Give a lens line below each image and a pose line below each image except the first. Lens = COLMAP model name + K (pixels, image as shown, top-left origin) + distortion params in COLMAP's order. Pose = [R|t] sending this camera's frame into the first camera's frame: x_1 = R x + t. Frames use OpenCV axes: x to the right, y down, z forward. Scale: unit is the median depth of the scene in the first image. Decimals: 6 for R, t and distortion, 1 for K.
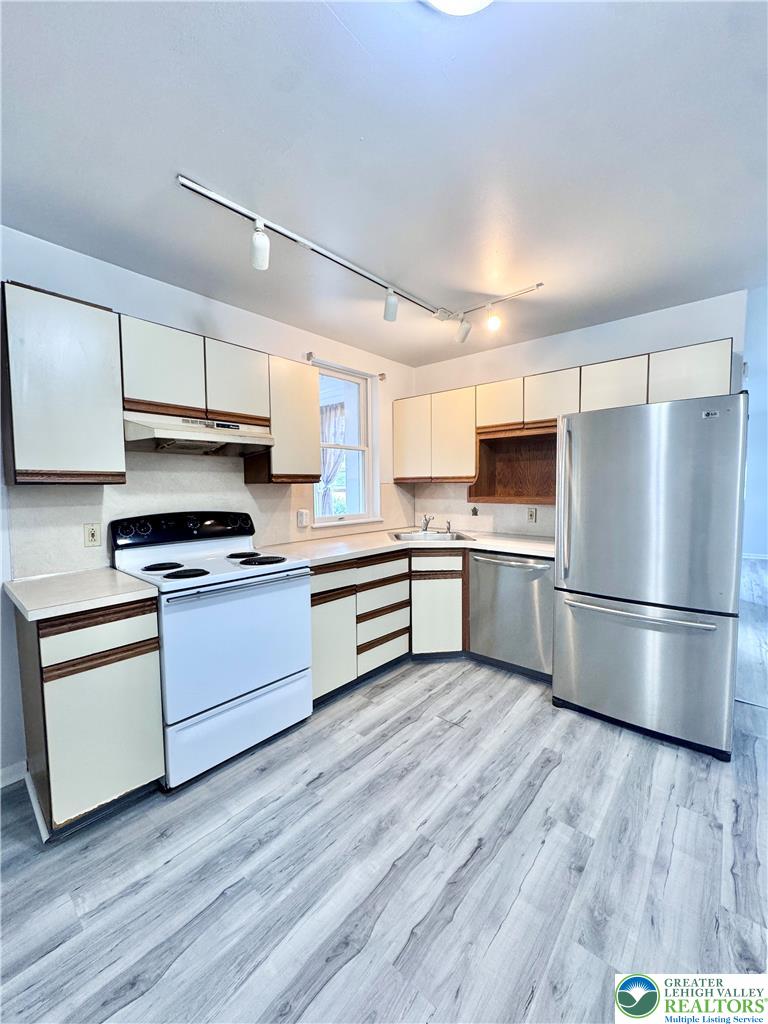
lens RADIAL K [[406.8, 0, 386.2], [0, 406.8, 510.0], [0, 0, 1]] dist [-0.003995, 0.000184]
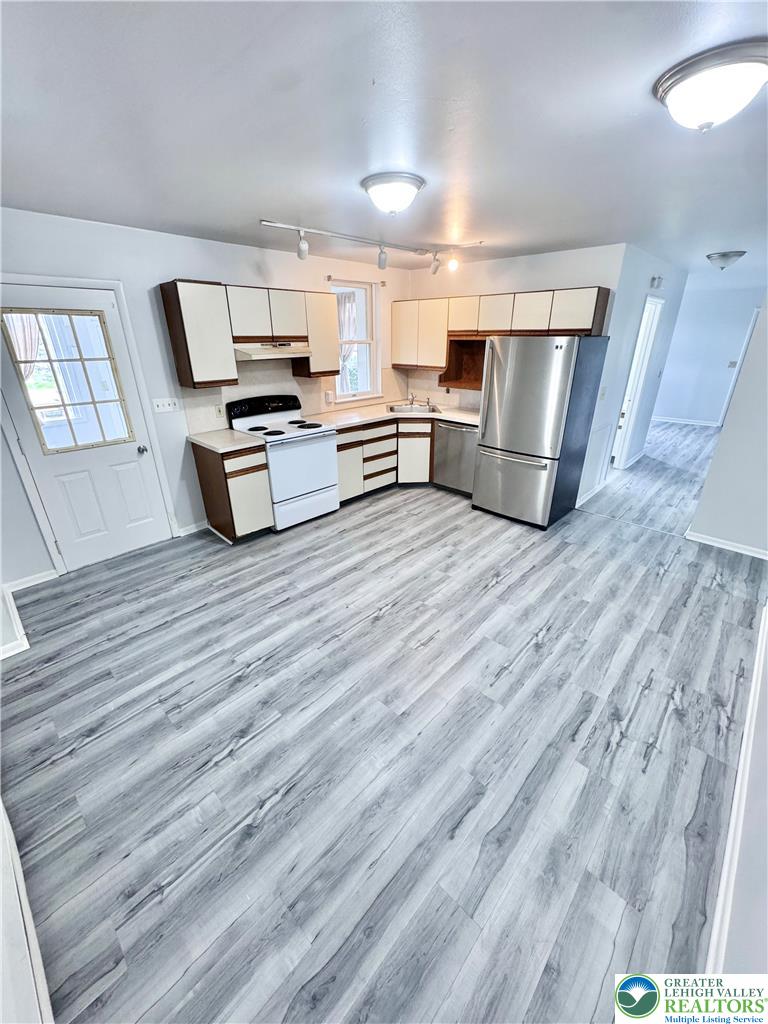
lens RADIAL K [[406.8, 0, 386.1], [0, 406.8, 512.0], [0, 0, 1]] dist [-0.003995, 0.000184]
pose [[0.998794, 0.024806, -0.042381, 0.112983], [-0.008651, 0.938416, 0.345399, -0.133892], [0.048339, -0.344616, 0.937499, -0.754580]]
